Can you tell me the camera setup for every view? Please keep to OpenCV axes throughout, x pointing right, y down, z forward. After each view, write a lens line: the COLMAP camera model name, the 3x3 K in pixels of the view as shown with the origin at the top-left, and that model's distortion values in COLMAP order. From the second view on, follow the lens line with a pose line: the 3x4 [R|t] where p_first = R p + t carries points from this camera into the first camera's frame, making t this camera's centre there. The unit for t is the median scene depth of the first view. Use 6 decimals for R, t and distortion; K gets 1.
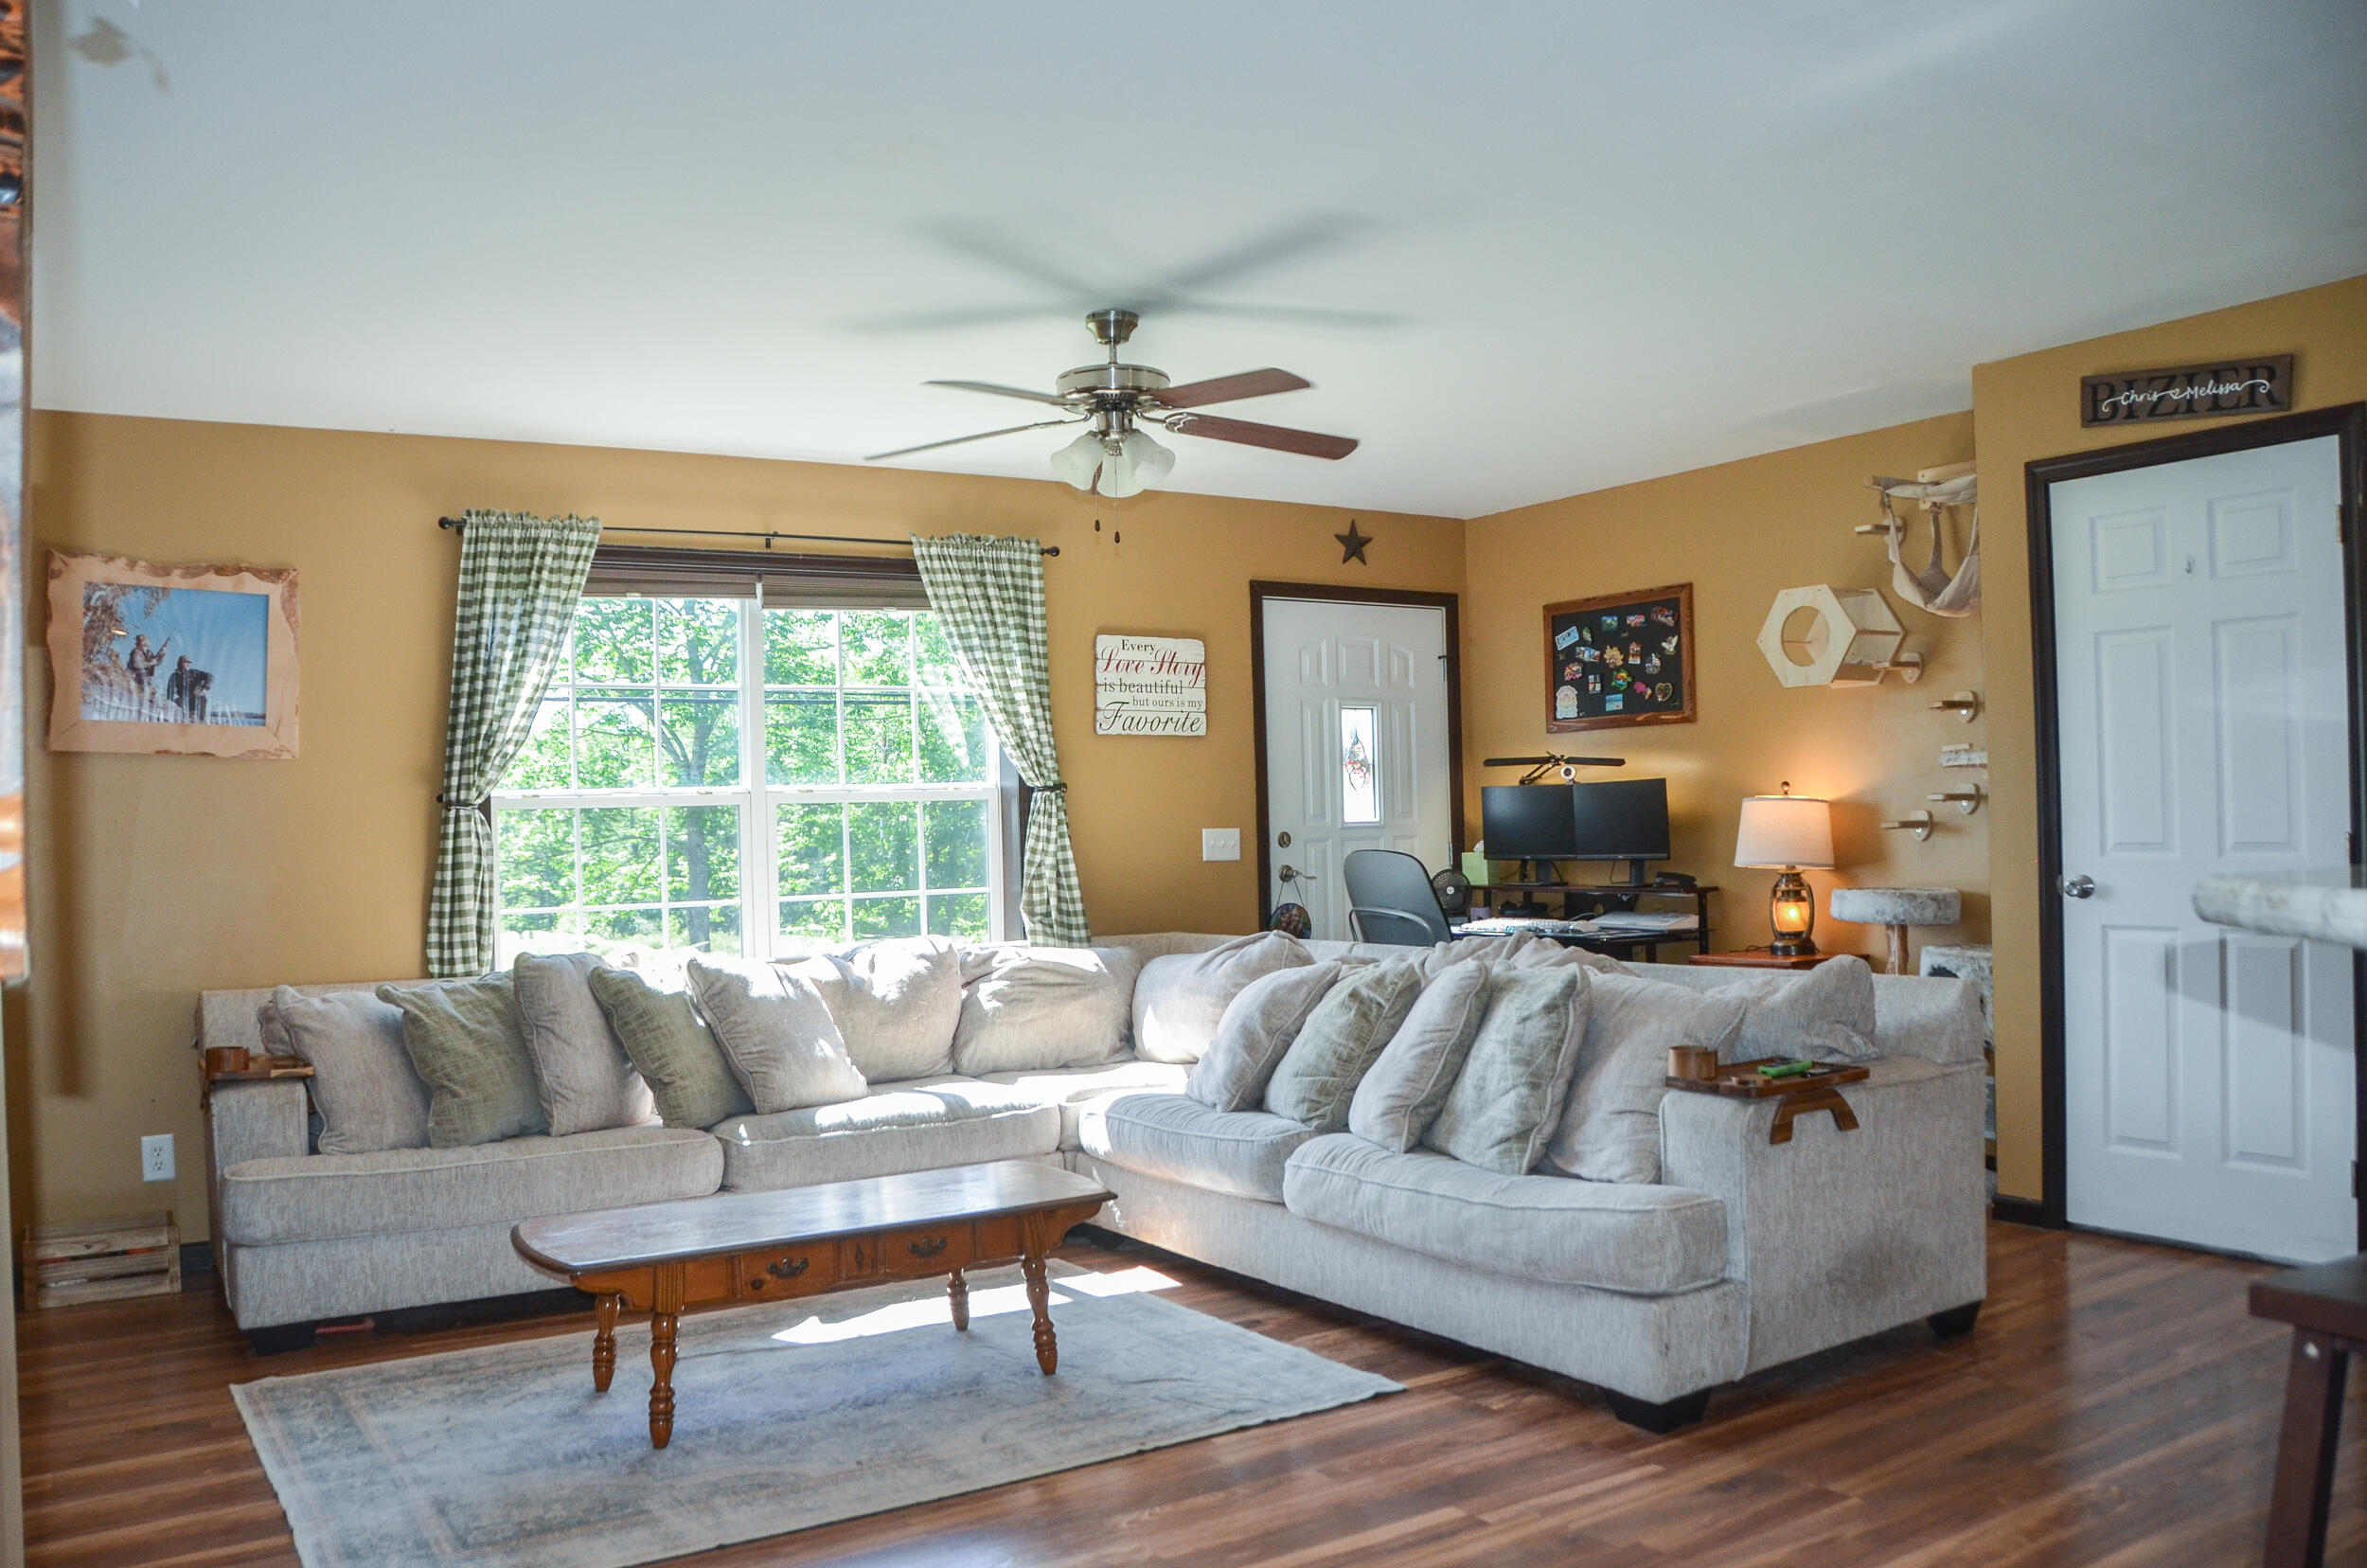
lens RADIAL K [[1850.0, 0, 1152.2], [0, 1850.0, 830.1], [0, 0, 1]] dist [-0.169925, 0.123140]
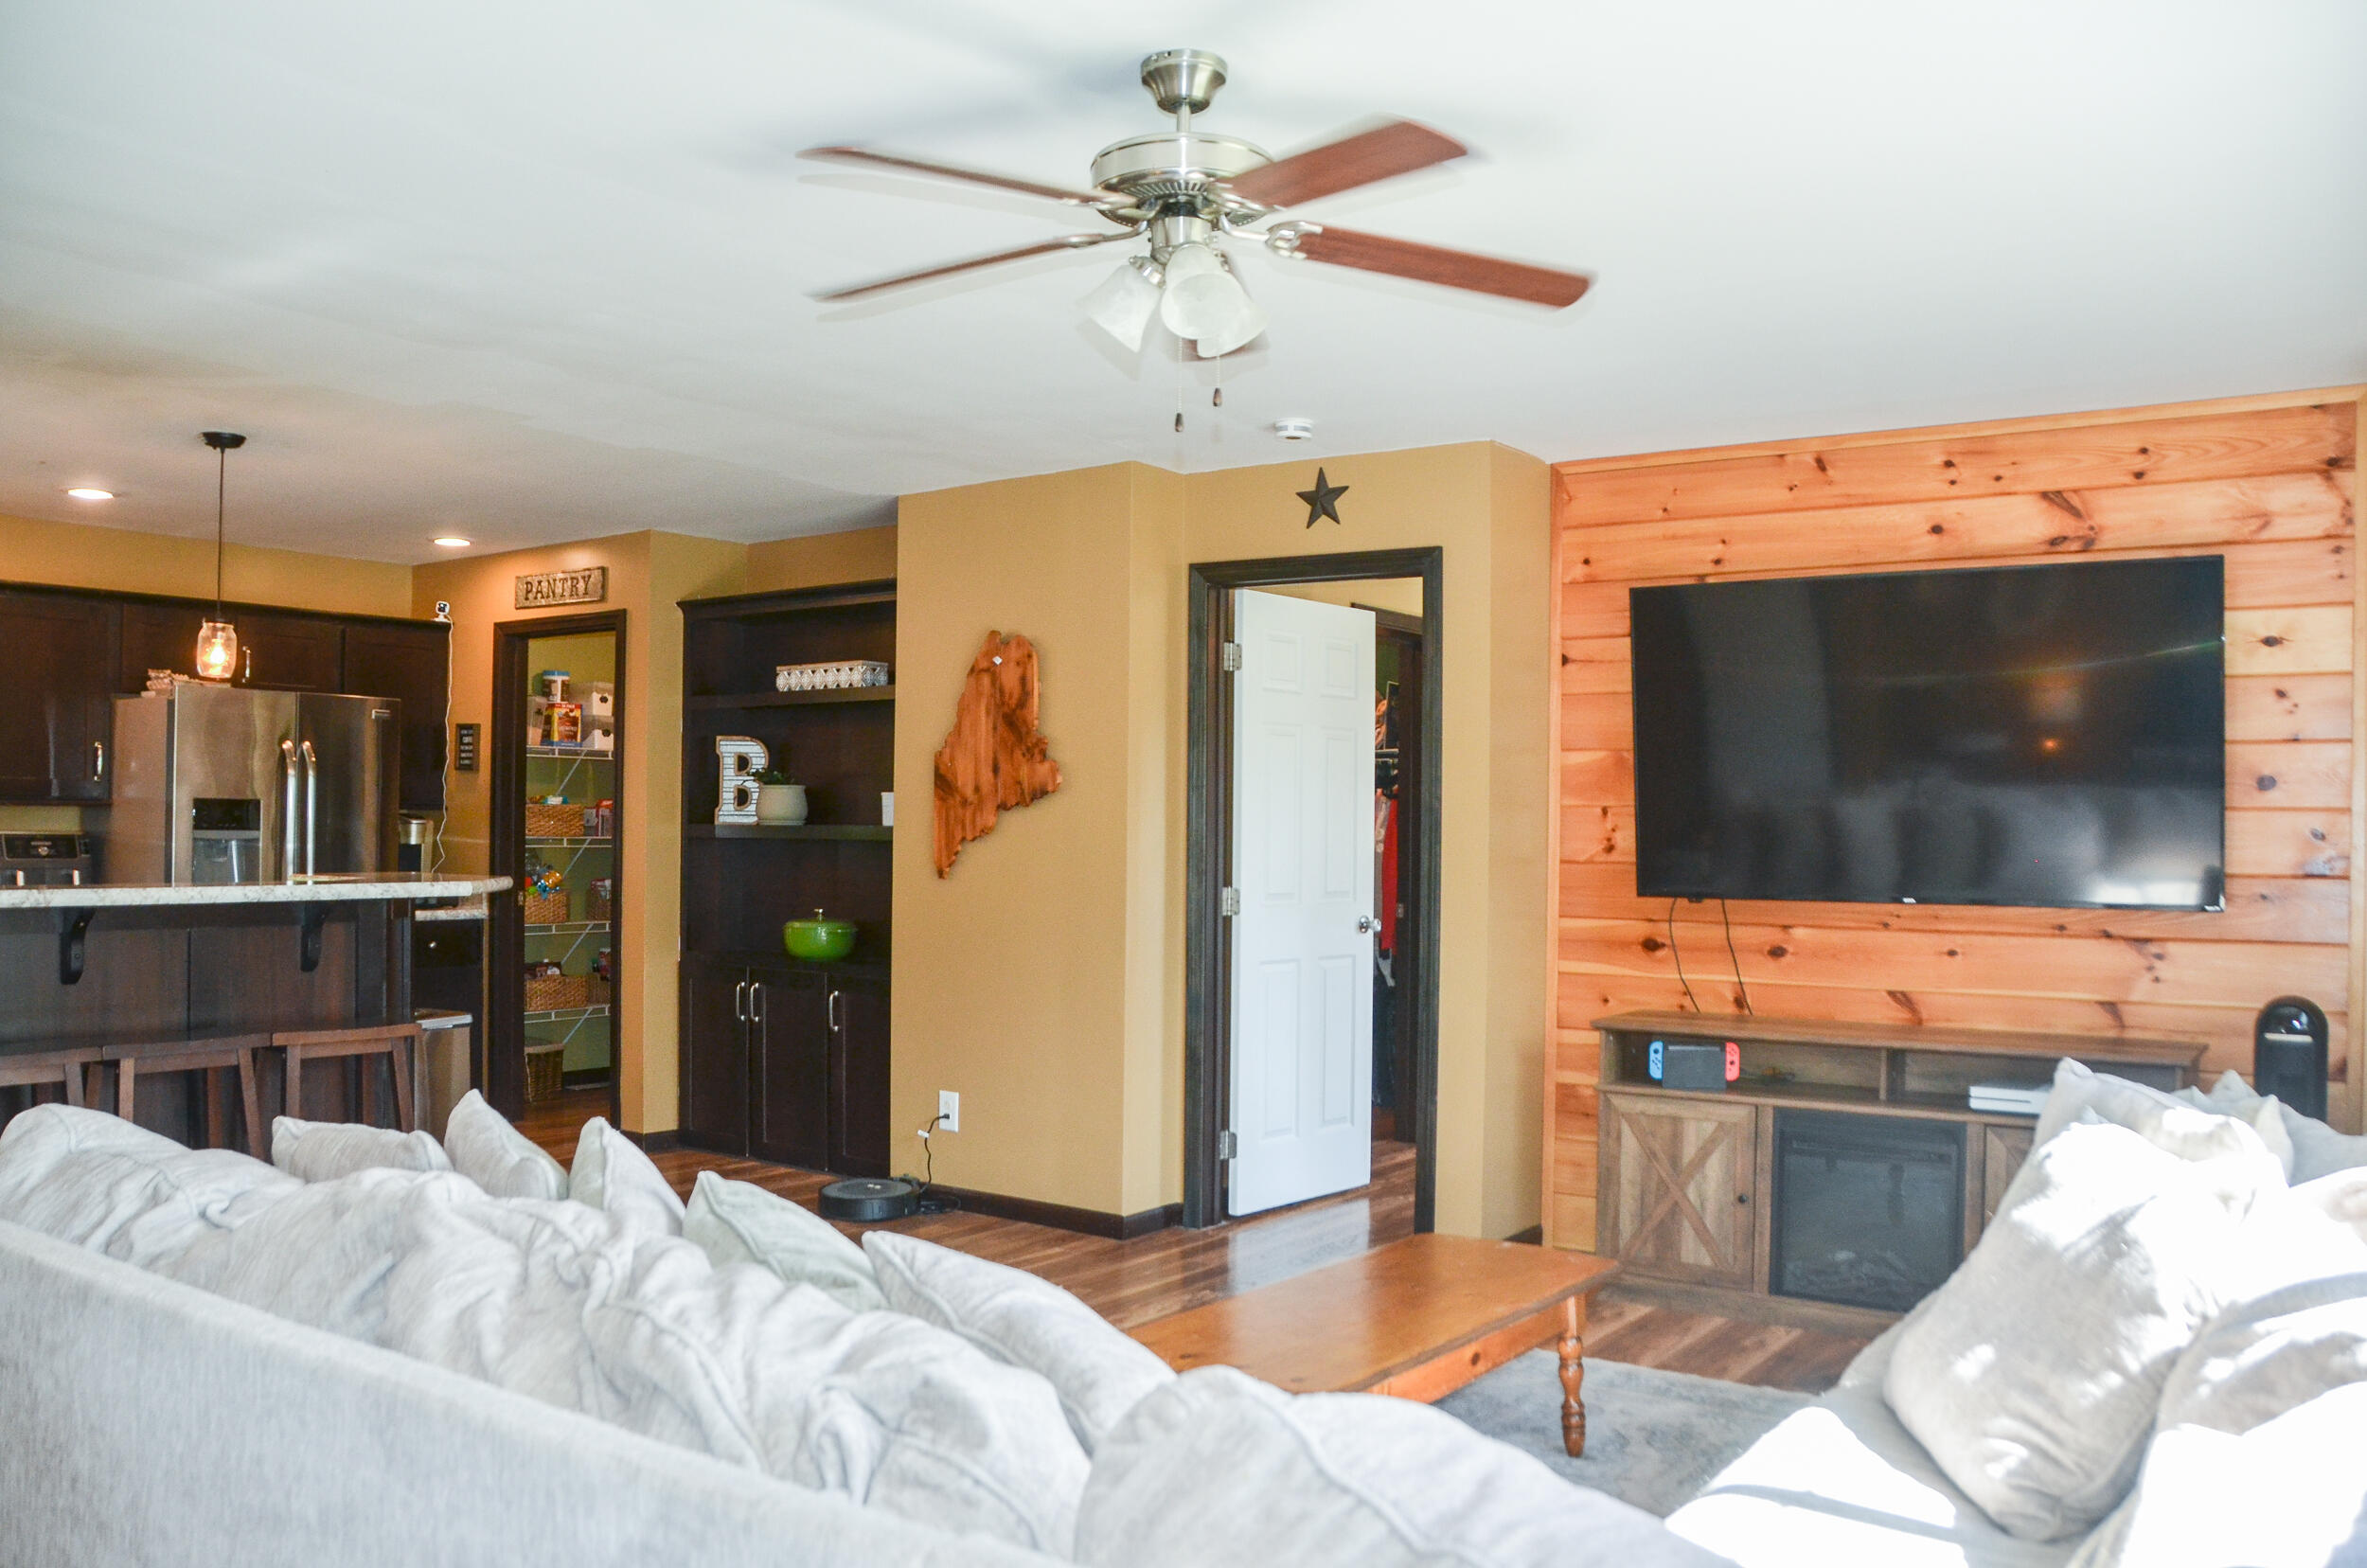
lens RADIAL K [[1879.6, 0, 1178.1], [0, 1879.6, 818.6], [0, 0, 1]] dist [-0.182669, 0.121051]
pose [[-0.931810, 0.011459, -0.362765, 0.166965], [0.011130, 0.999934, 0.002995, -0.021373], [0.362775, -0.001247, -0.931876, 1.298163]]
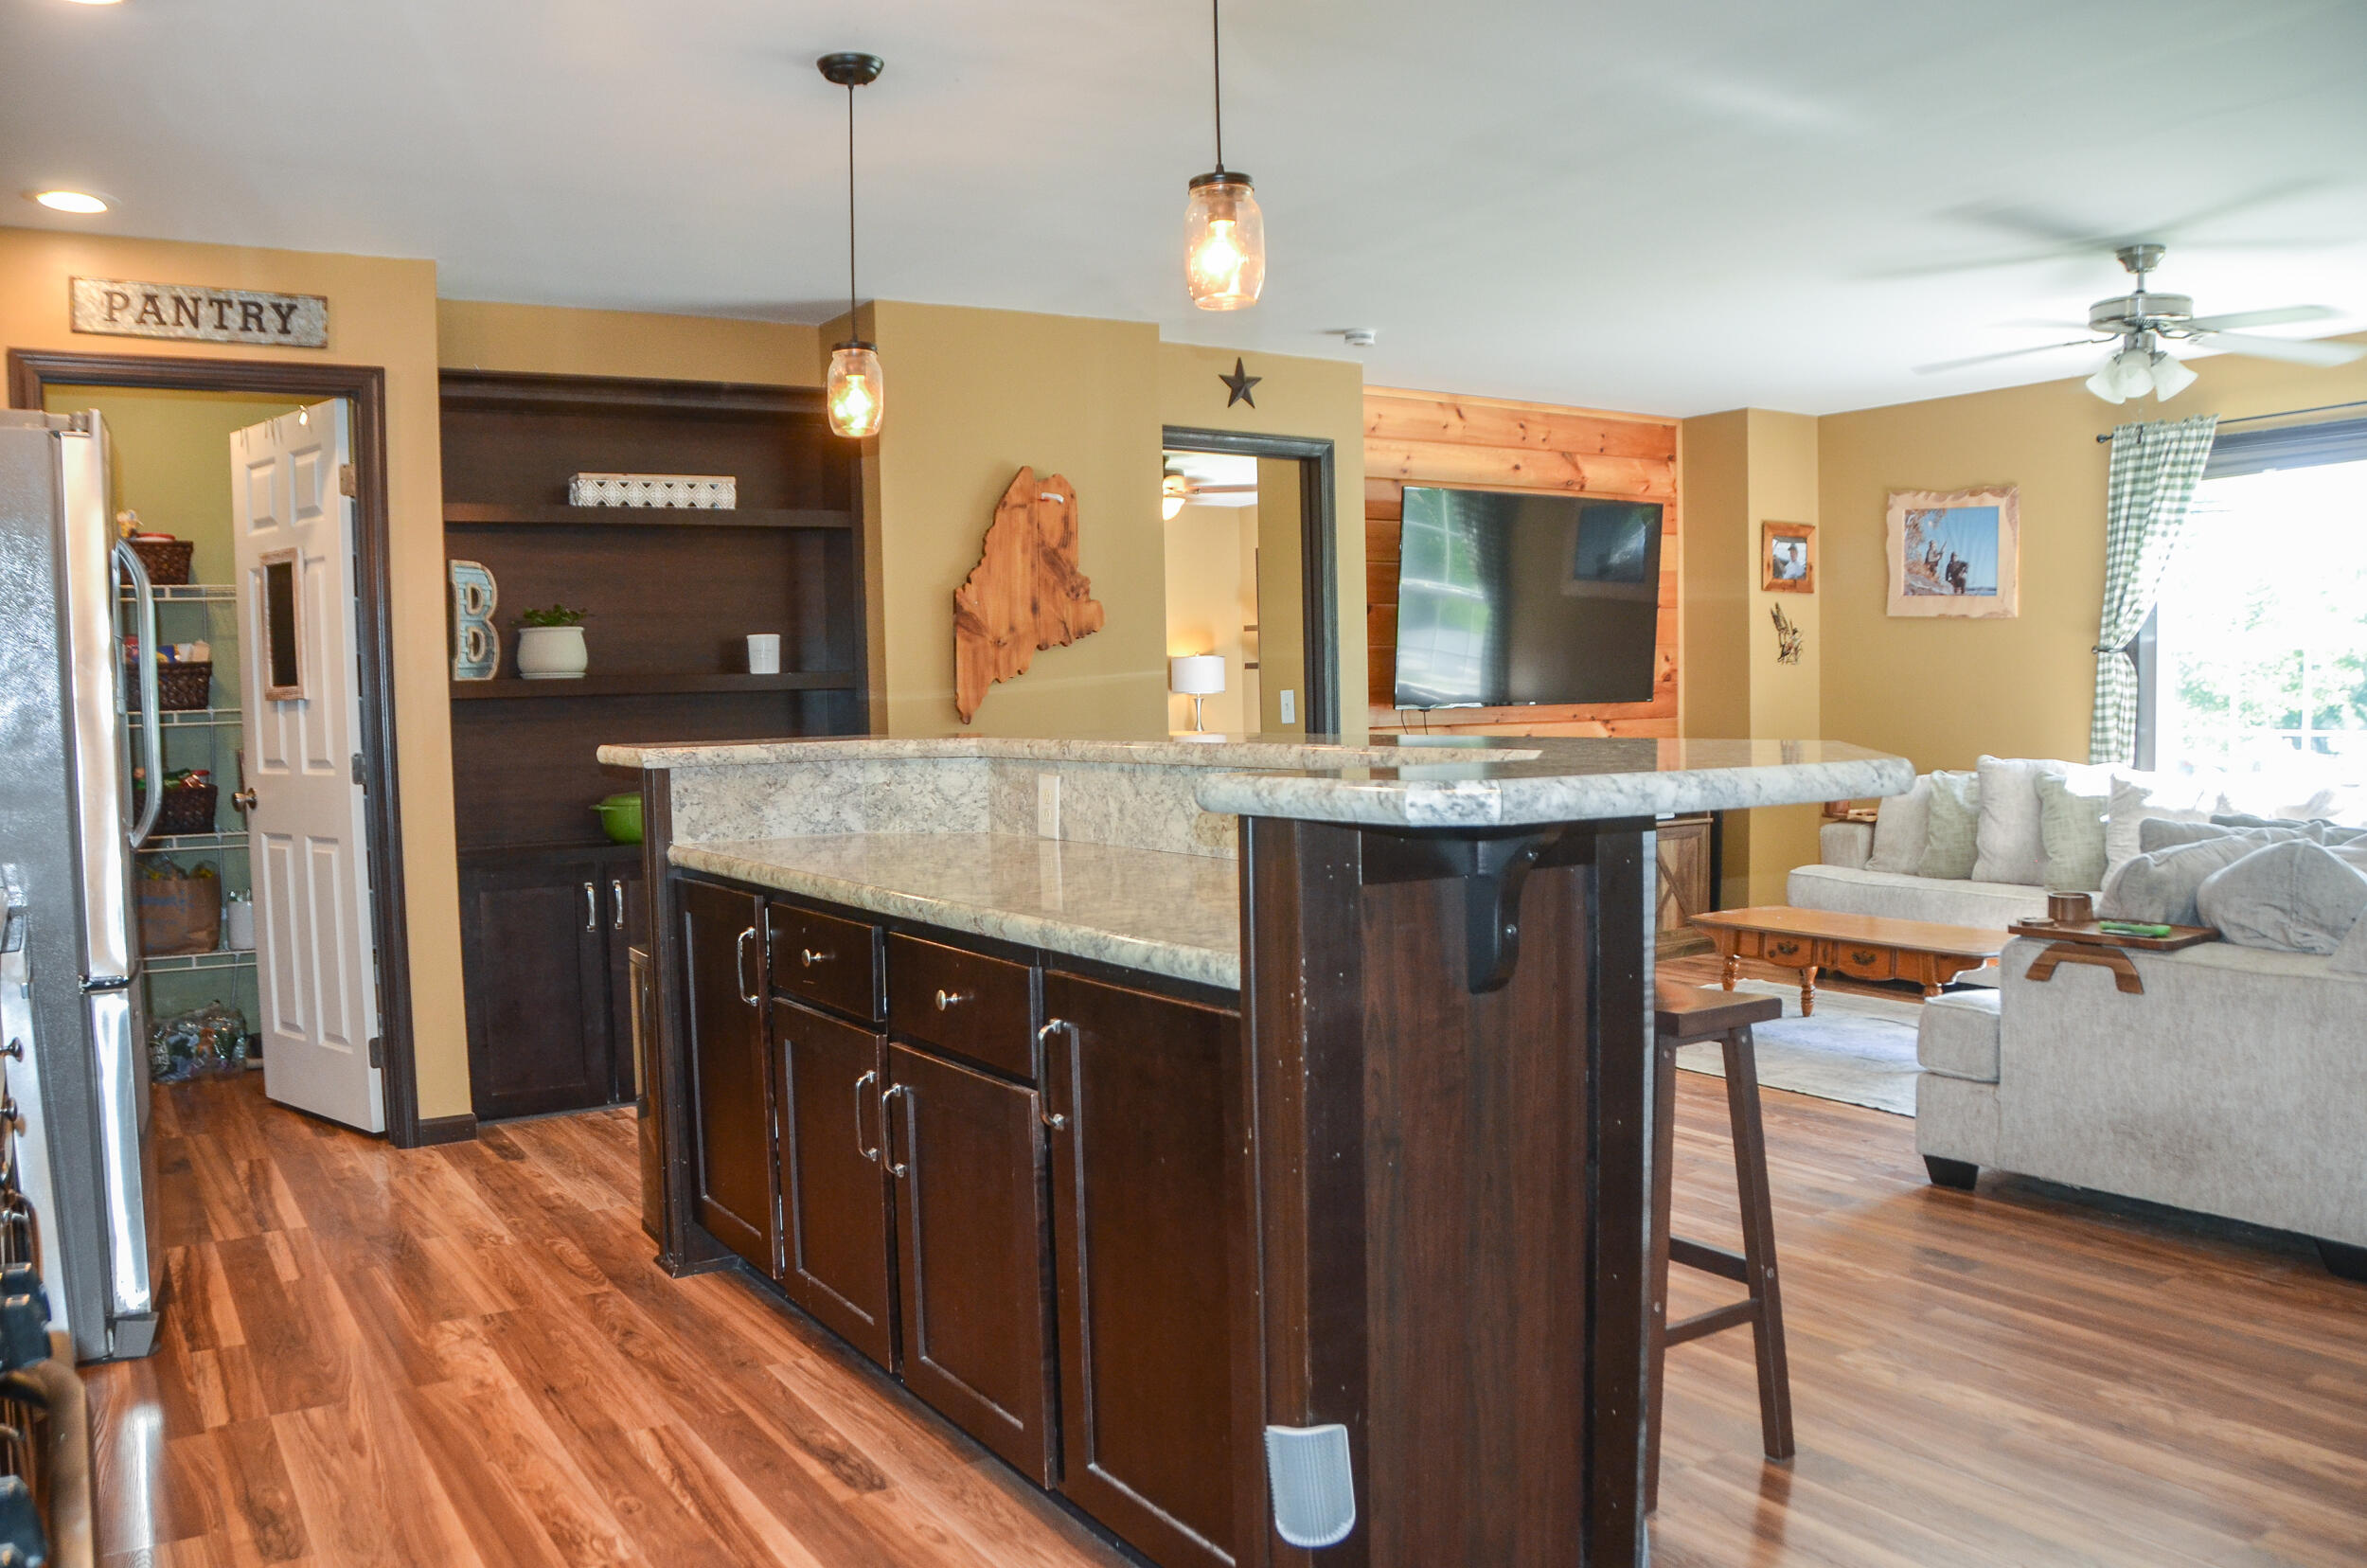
lens RADIAL K [[1850.0, 0, 1152.2], [0, 1850.0, 830.1], [0, 0, 1]] dist [-0.169925, 0.123140]
pose [[-0.009776, 0.103790, -0.994551, 0.946779], [0.018989, 0.994439, 0.103591, -0.030370], [0.999772, -0.017873, -0.011693, 0.299858]]
